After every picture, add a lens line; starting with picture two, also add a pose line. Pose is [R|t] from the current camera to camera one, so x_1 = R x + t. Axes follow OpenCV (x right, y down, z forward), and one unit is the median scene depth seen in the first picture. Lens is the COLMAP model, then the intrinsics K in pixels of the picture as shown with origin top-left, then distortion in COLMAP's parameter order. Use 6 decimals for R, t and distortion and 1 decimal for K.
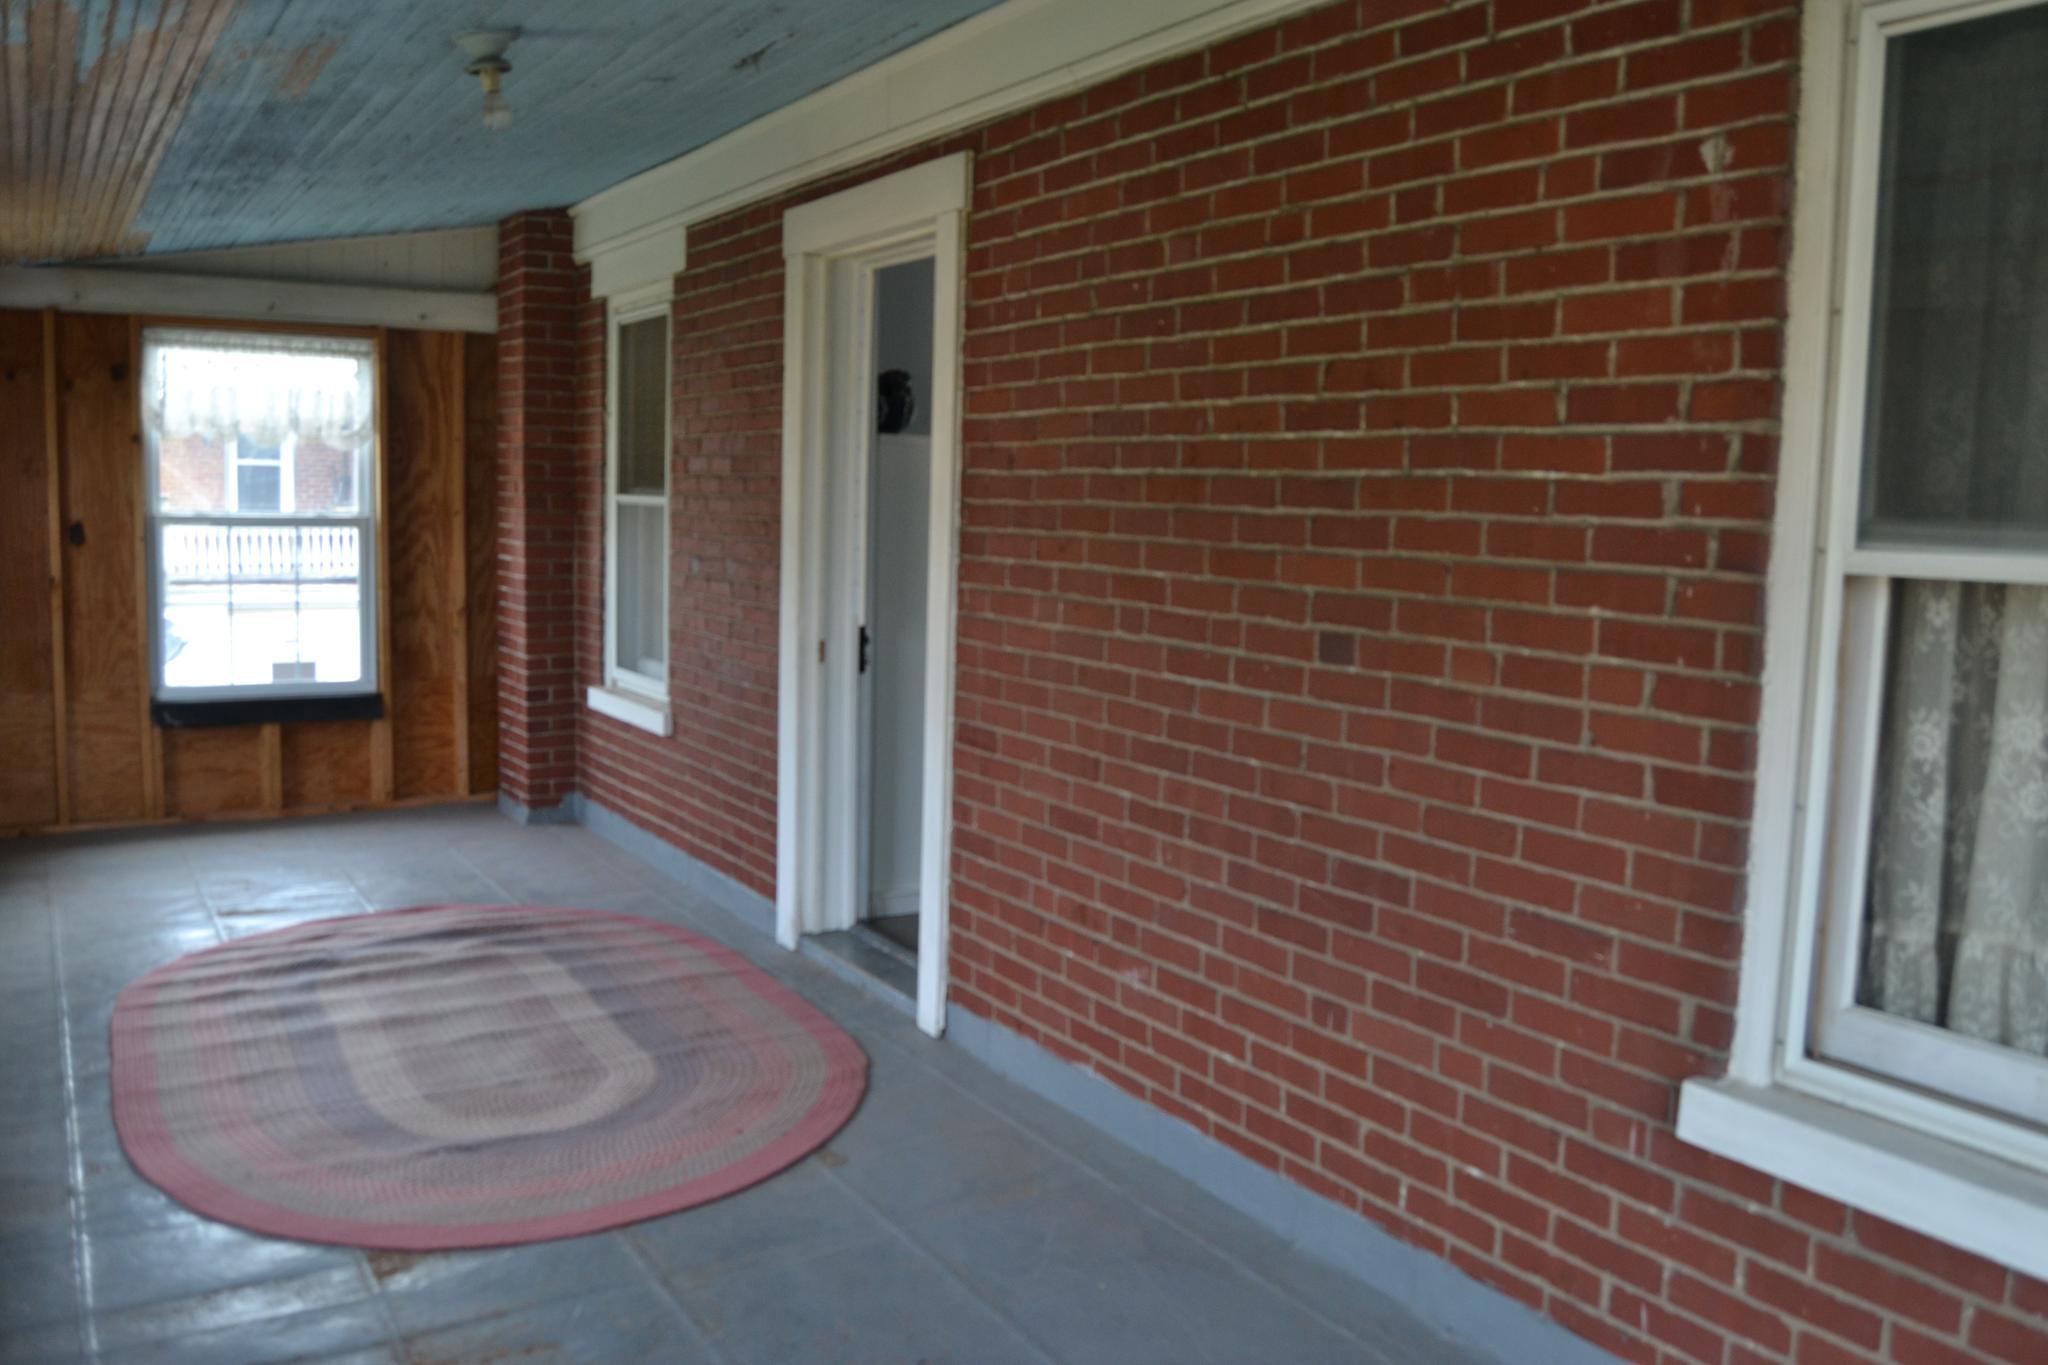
lens RADIAL K [[1656.5, 0, 1022.8], [0, 1656.5, 603.8], [0, 0, 1]] dist [-0.073009, 0.001790]
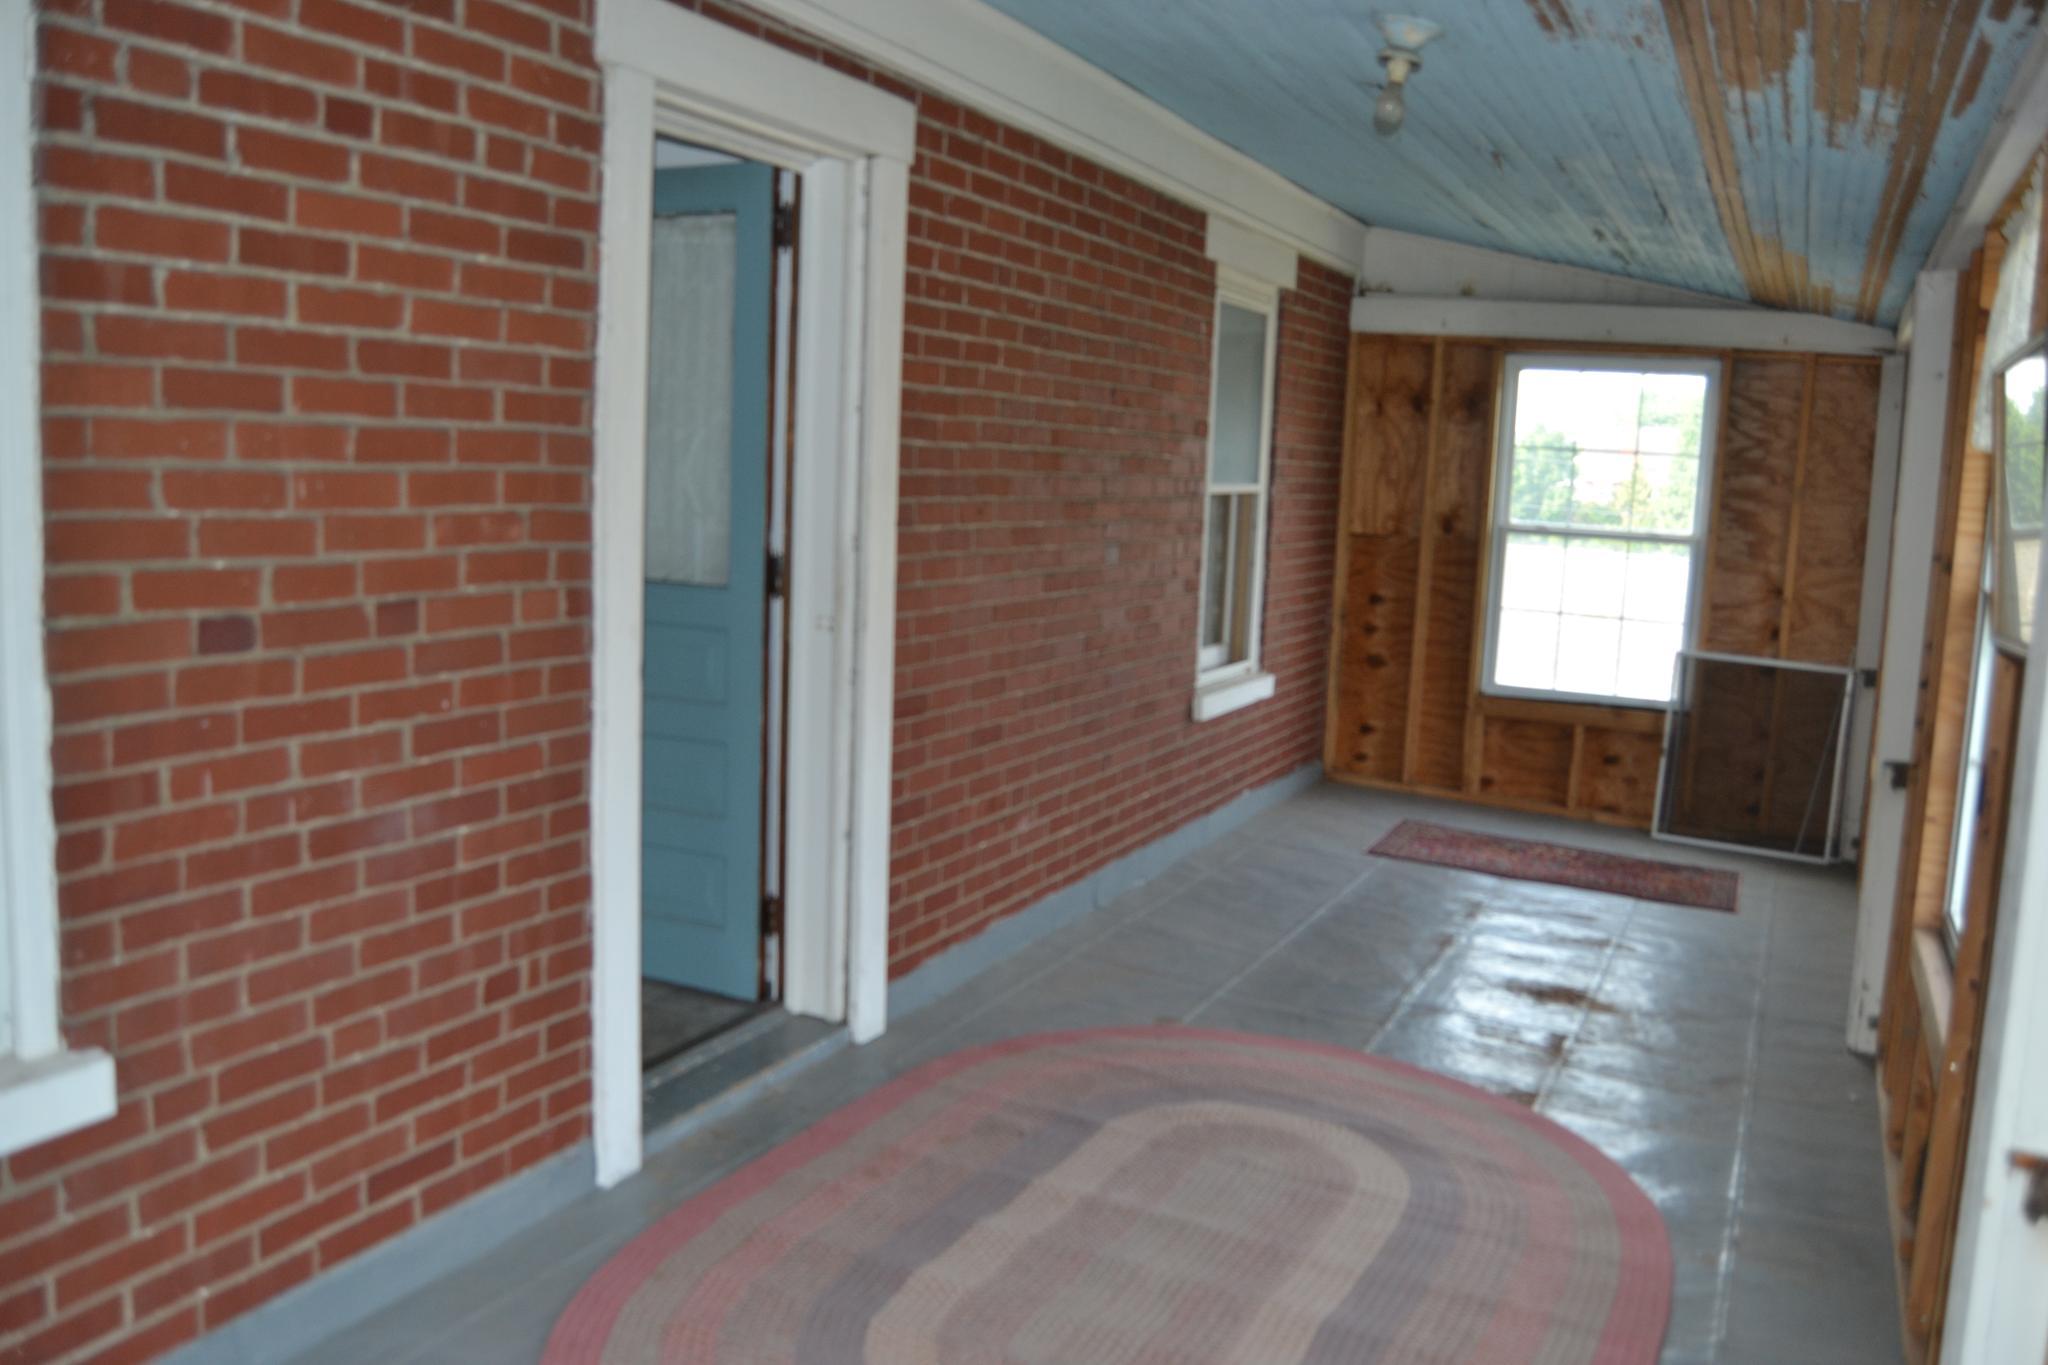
lens RADIAL K [[1644.9, 0, 1027.6], [0, 1644.9, 670.7], [0, 0, 1]] dist [-0.105518, 0.059389]
pose [[-0.541174, -0.143186, 0.828631, -0.936310], [0.013666, 0.983769, 0.178919, -0.125100], [-0.840800, 0.108150, -0.530433, 1.540423]]
